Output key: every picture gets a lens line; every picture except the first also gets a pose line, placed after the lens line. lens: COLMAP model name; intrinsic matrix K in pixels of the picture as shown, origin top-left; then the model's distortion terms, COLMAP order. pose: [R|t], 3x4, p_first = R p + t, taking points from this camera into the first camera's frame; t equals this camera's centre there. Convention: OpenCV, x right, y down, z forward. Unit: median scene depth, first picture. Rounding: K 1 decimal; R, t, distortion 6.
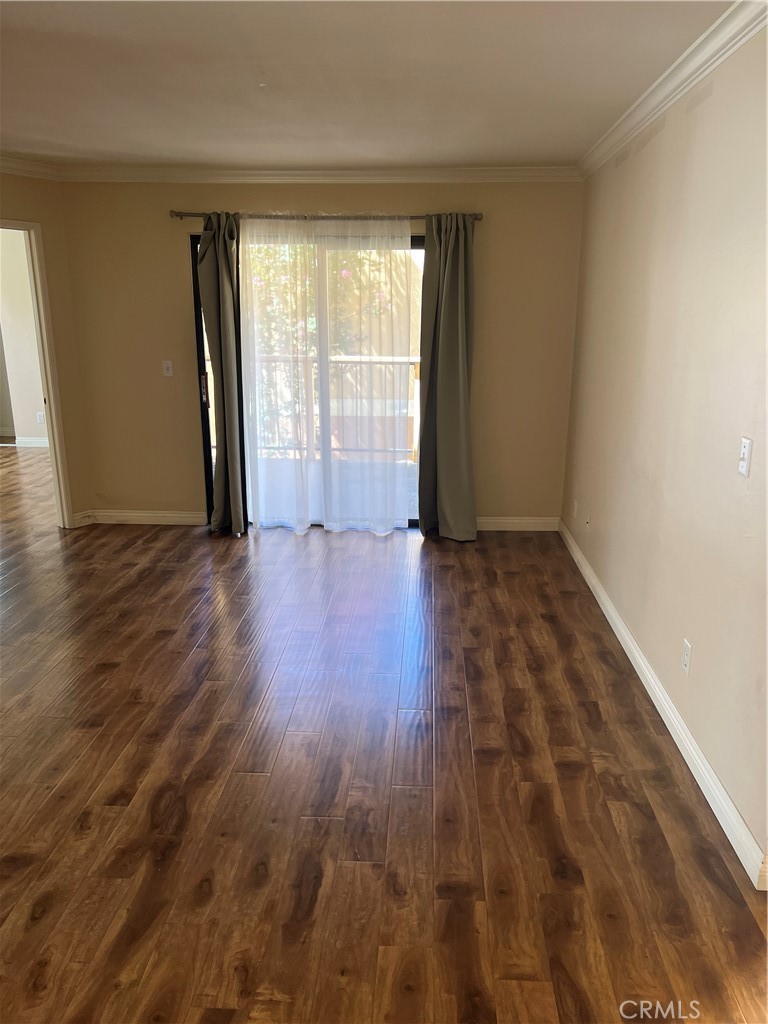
lens RADIAL K [[775.1, 0, 386.1], [0, 775.1, 511.7], [0, 0, 1]] dist [0.001156, -0.004899]
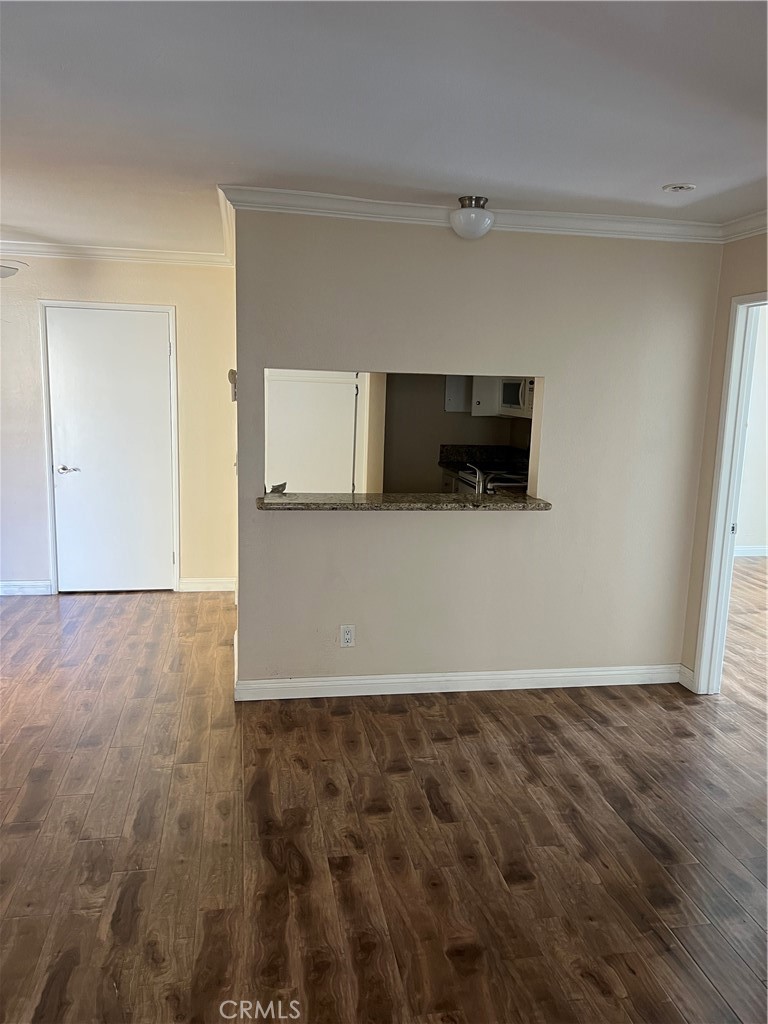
lens RADIAL K [[775.1, 0, 384.9], [0, 775.1, 512.3], [0, 0, 1]] dist [0.001156, -0.004899]
pose [[-0.970365, -0.009680, -0.241452, -0.147628], [-0.108905, 0.909488, 0.401213, -0.472201], [0.215713, 0.415618, -0.883589, 1.728465]]
